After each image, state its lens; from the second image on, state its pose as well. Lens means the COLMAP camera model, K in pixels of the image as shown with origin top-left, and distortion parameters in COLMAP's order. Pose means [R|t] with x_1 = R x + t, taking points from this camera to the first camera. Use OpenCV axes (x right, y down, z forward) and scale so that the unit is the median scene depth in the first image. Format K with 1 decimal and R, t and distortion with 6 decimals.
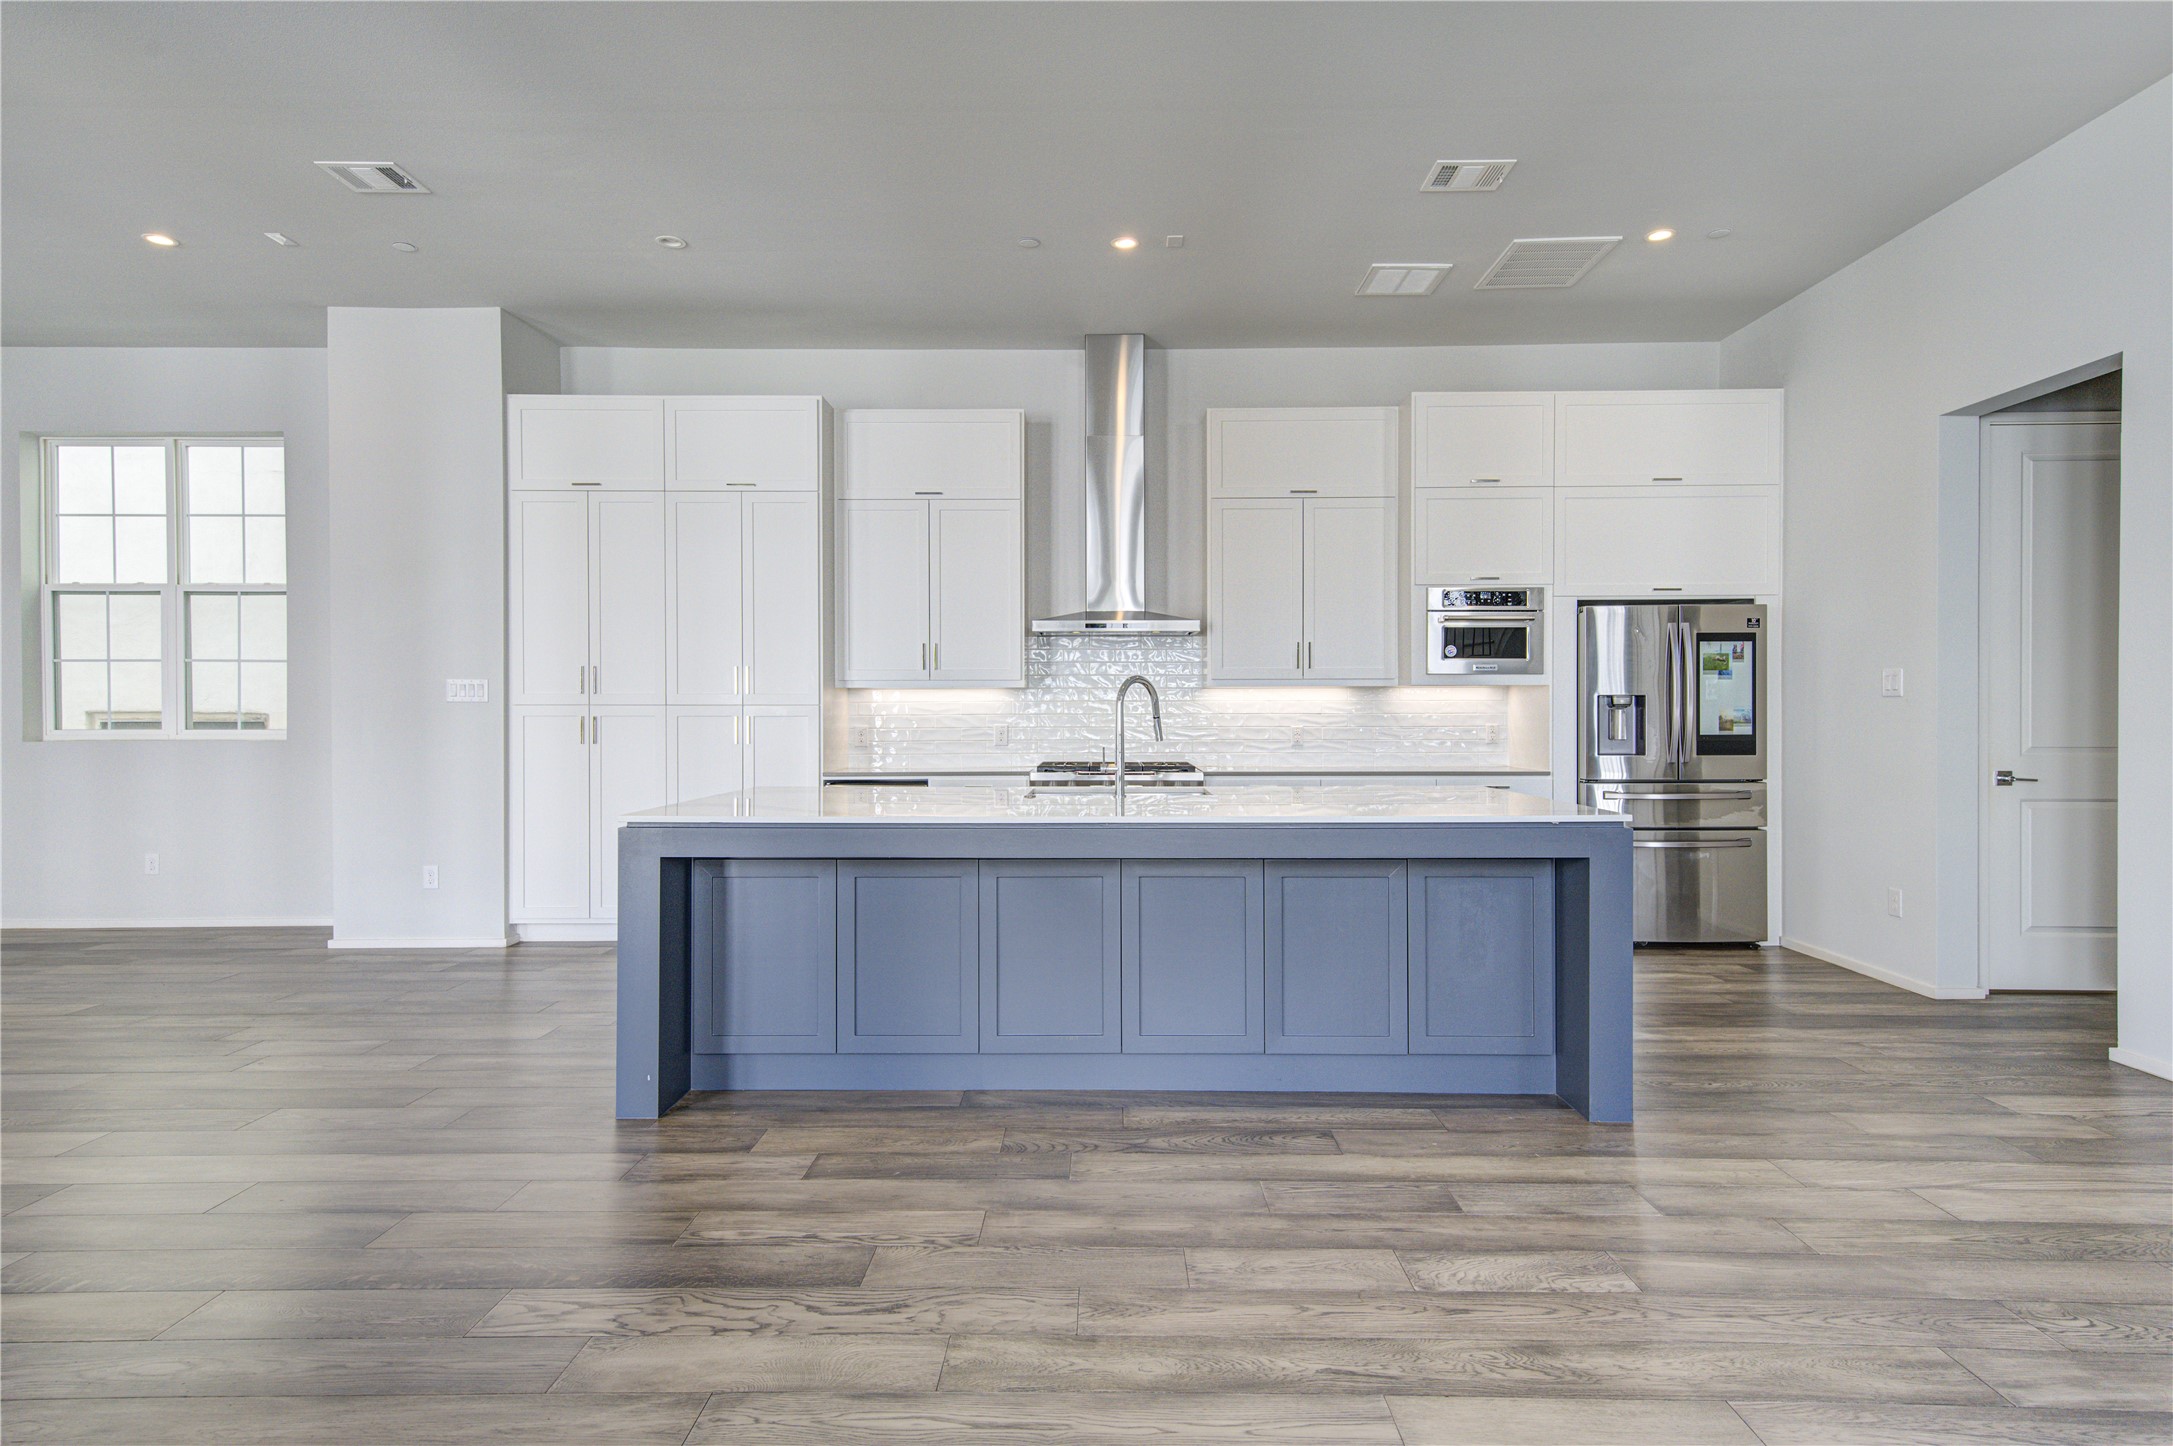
lens RADIAL K [[1152.1, 0, 1096.8], [0, 1152.1, 715.7], [0, 0, 1]] dist [0.022868, 0.000828]
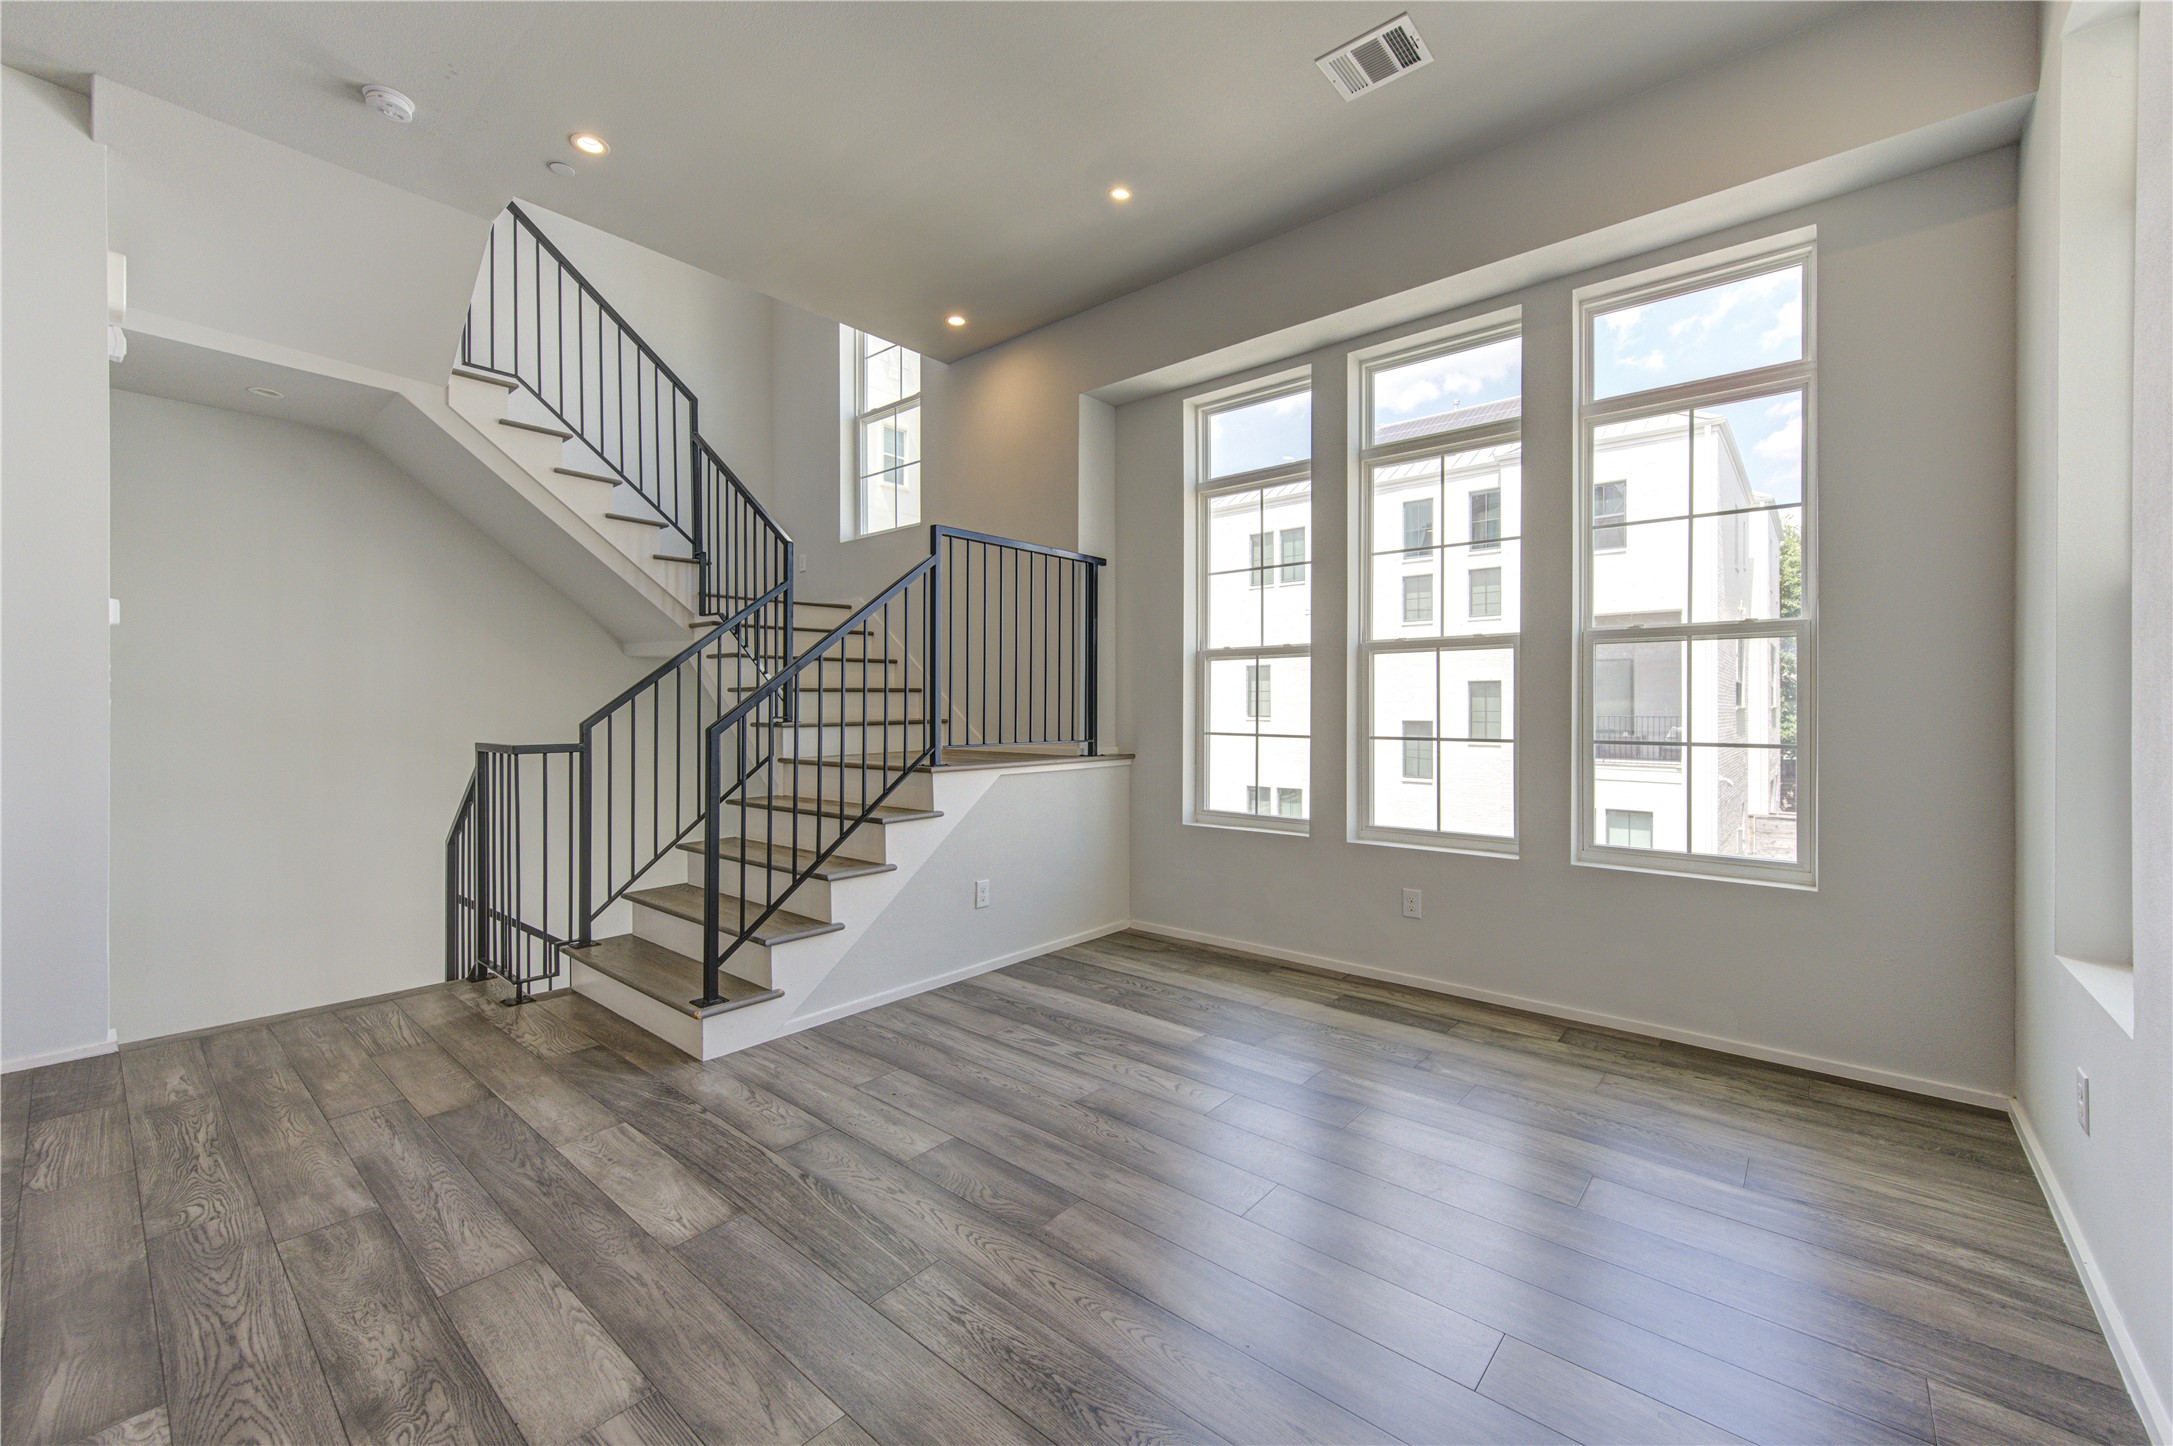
lens RADIAL K [[869.8, 0, 1097.0], [0, 869.8, 712.1], [0, 0, 1]] dist [0.003060, 0.000683]
pose [[-0.768559, -0.001857, 0.639776, -0.304761], [0.001845, 0.999985, 0.005120, -0.000734], [-0.639776, 0.005115, -0.768545, 0.724559]]
